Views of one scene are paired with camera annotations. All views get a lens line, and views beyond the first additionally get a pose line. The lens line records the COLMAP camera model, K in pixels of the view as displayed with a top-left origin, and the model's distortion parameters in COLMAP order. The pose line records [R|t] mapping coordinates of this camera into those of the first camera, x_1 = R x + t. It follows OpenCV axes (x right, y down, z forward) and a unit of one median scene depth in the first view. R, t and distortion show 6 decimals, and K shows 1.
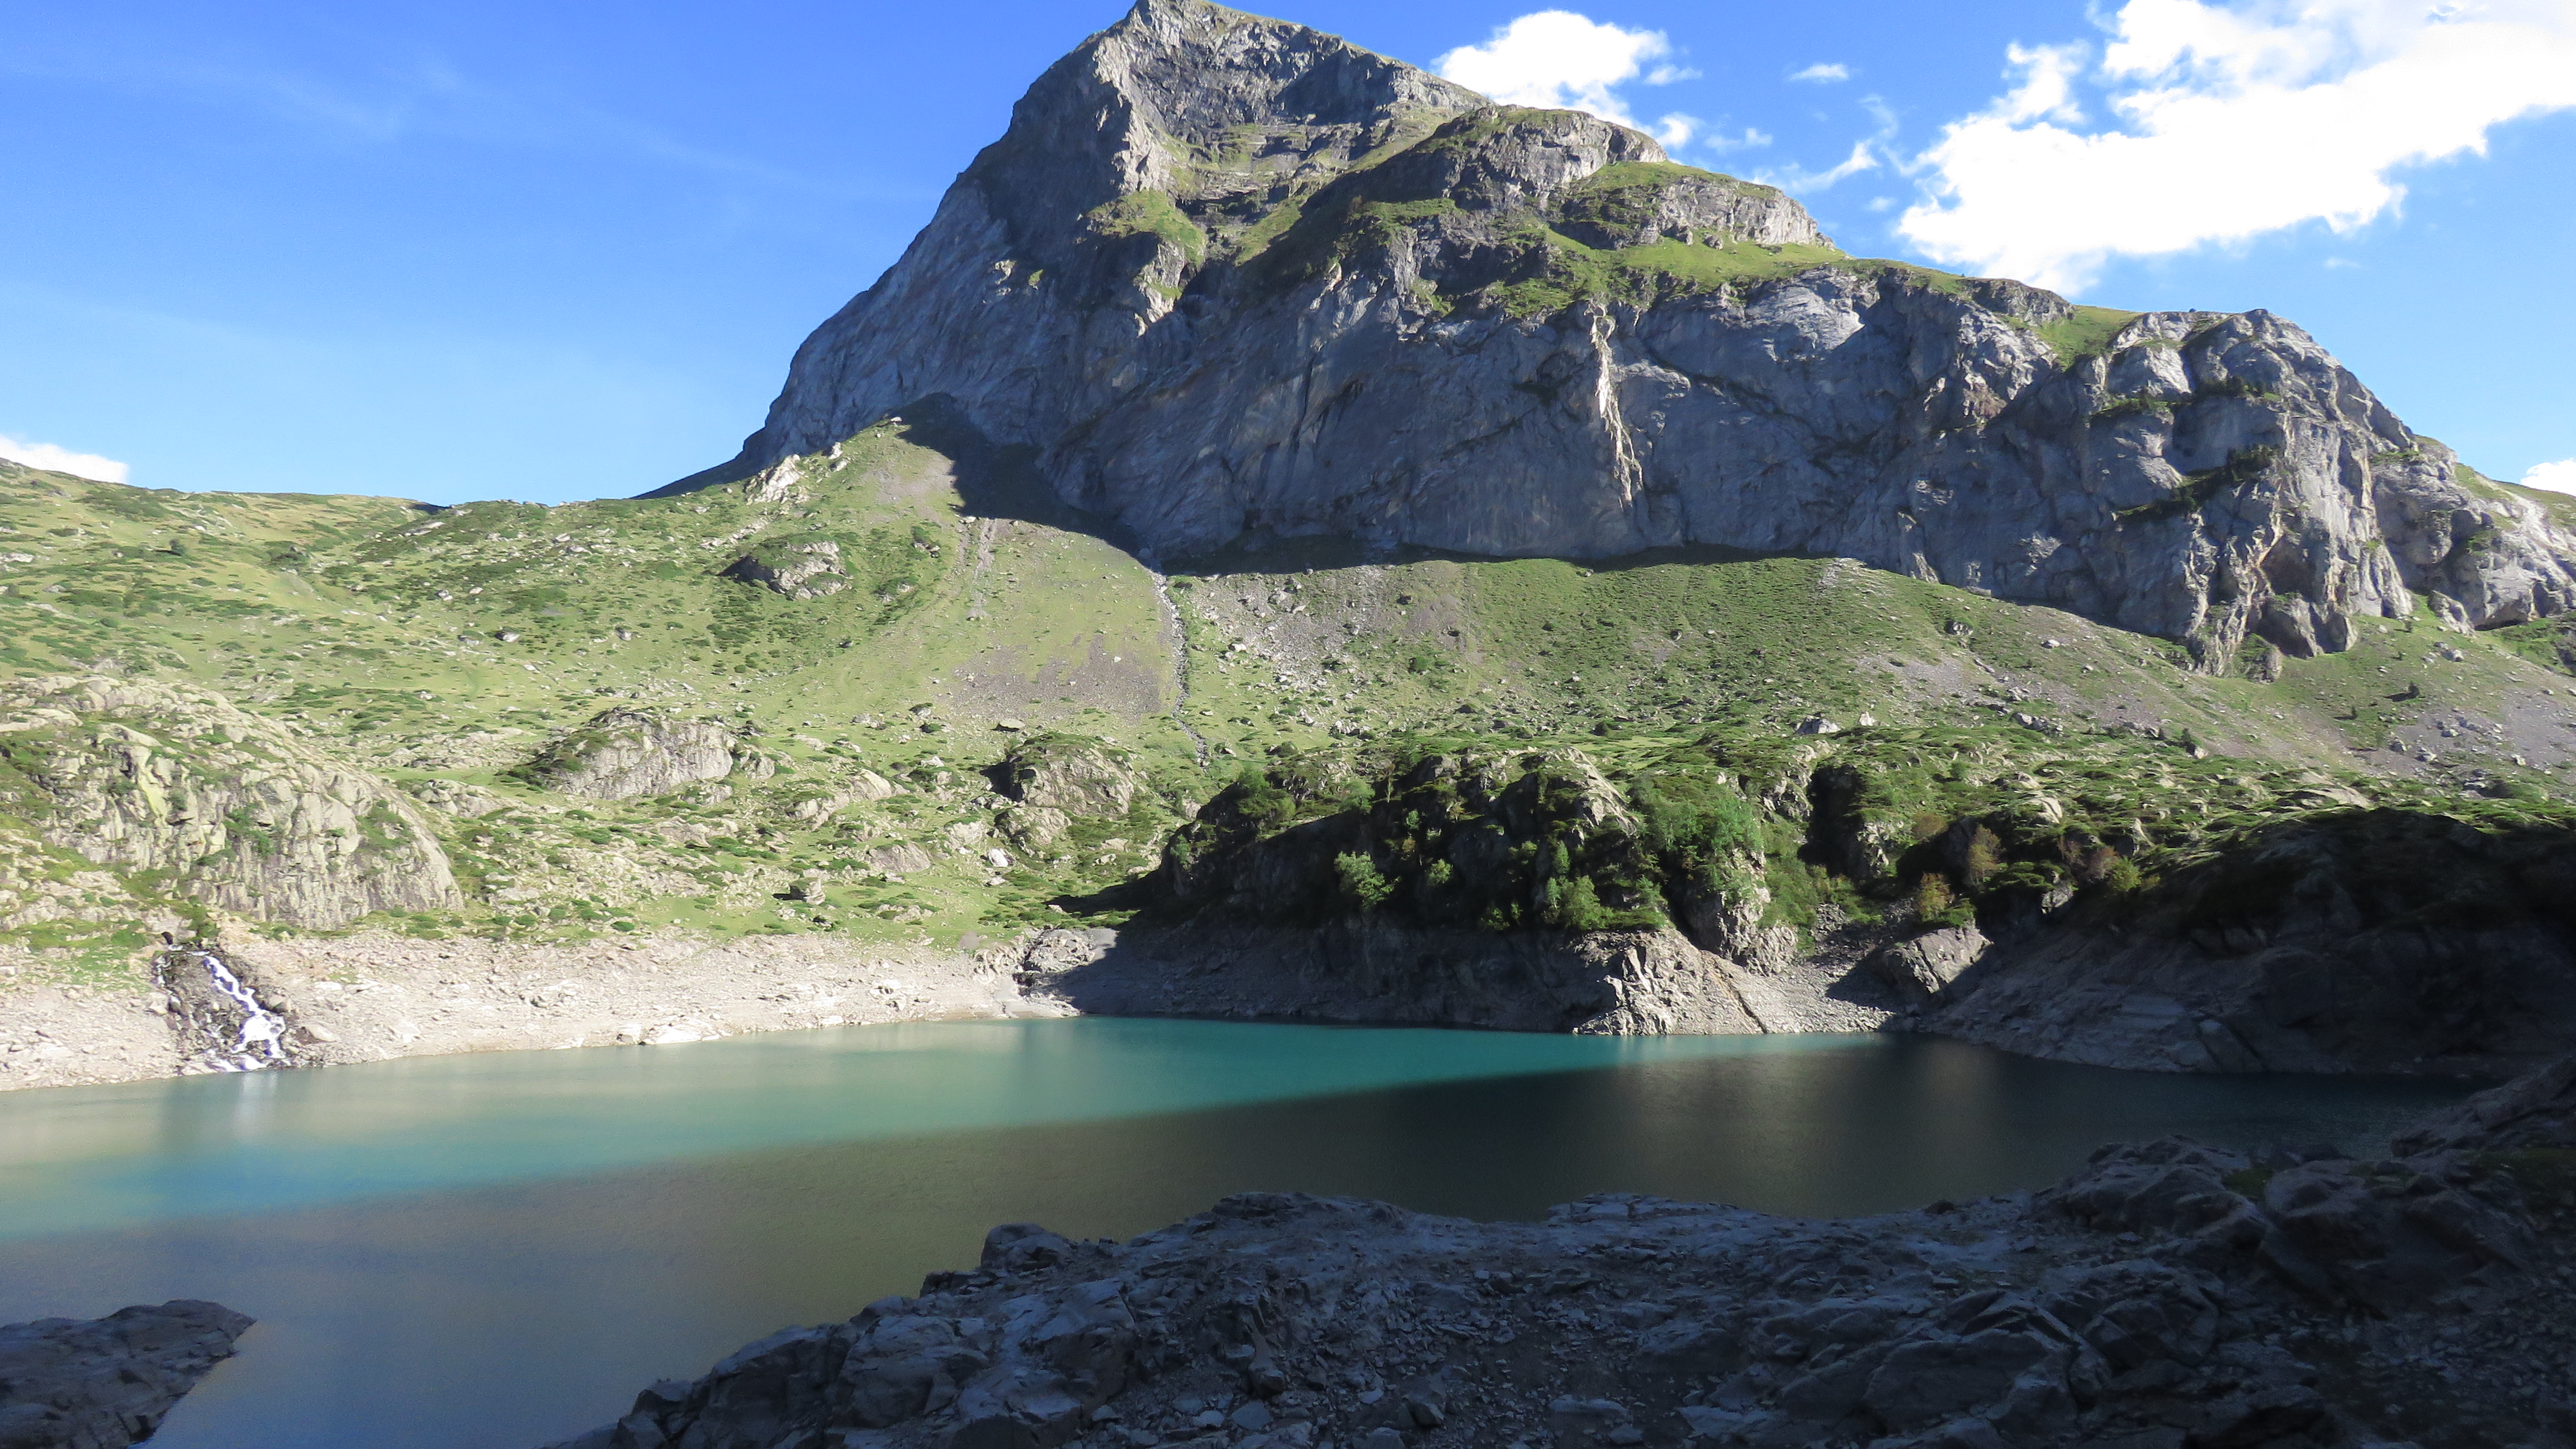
lens RADIAL K [[1650.6, 0, 1276.4], [0, 1650.6, 732.9], [0, 0, 1]] dist [-0.008118, 0.011793]
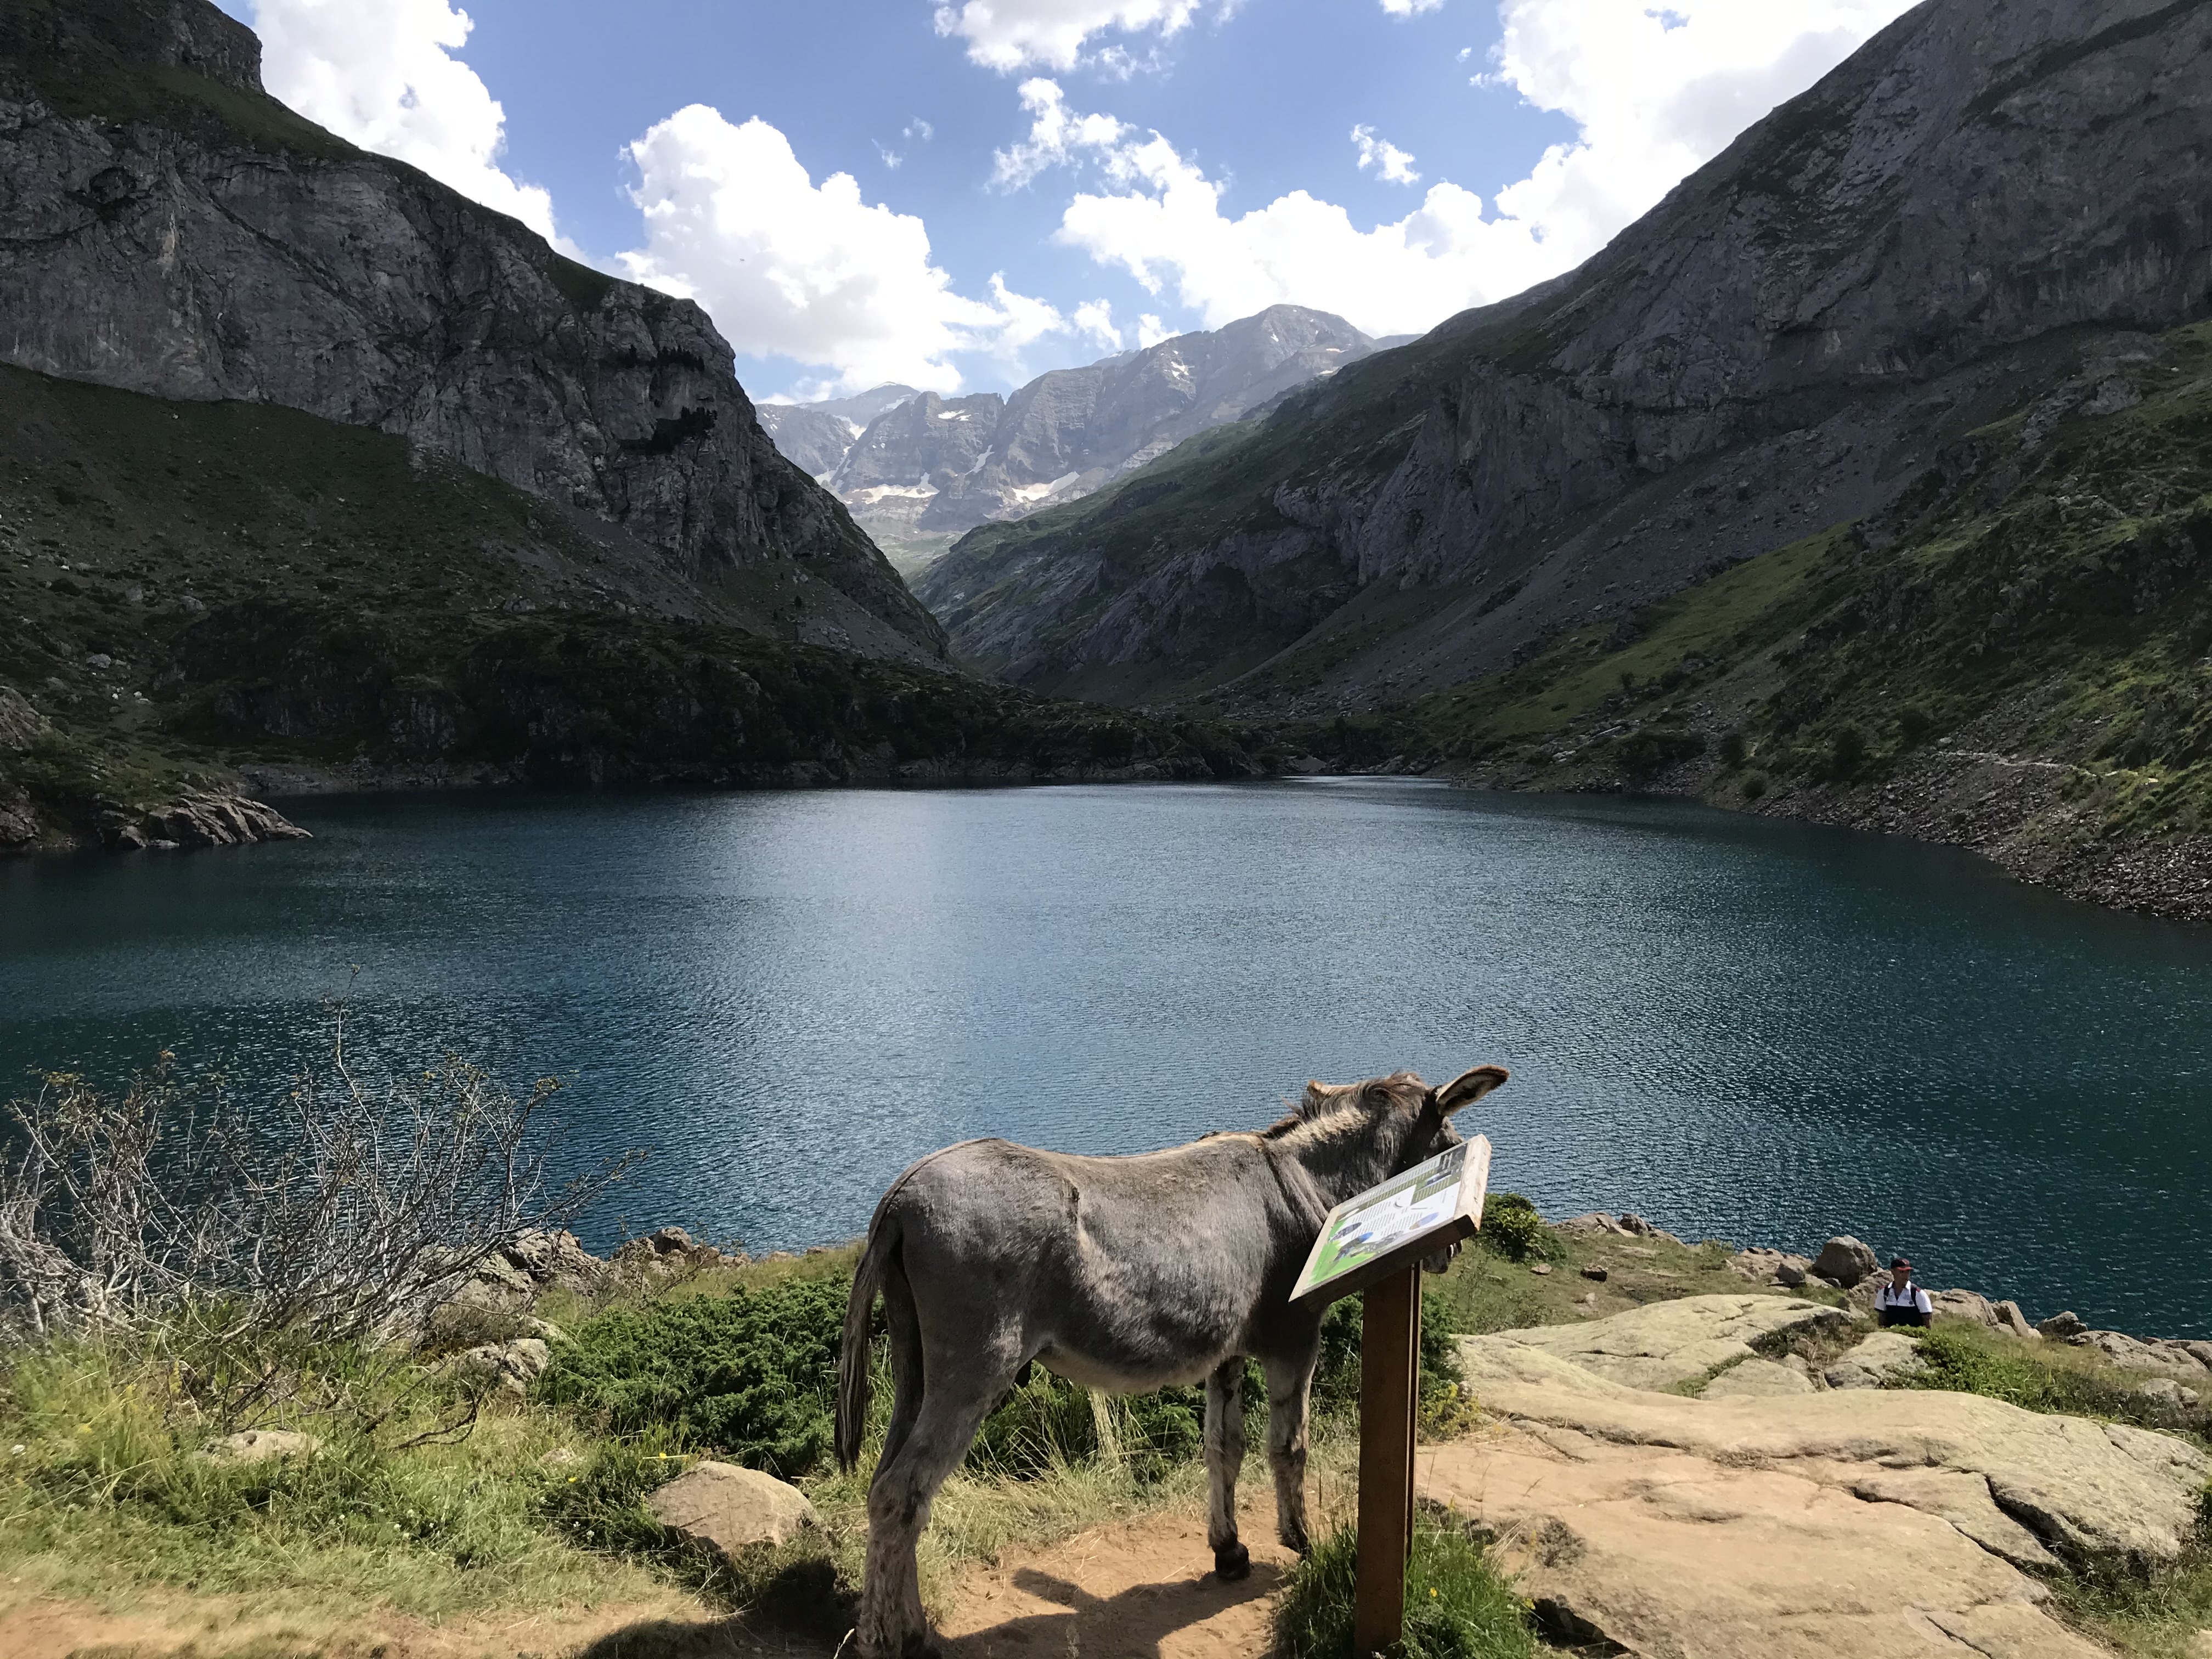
lens RADIAL K [[1809.6, 0, 1103.6], [0, 1809.6, 837.8], [0, 0, 1]] dist [0.023897, -0.006219]
pose [[0.520982, -0.042716, 0.852498, -0.475285], [-0.092156, 0.990094, 0.105930, -0.011280], [-0.848578, -0.133750, 0.511885, -0.089582]]
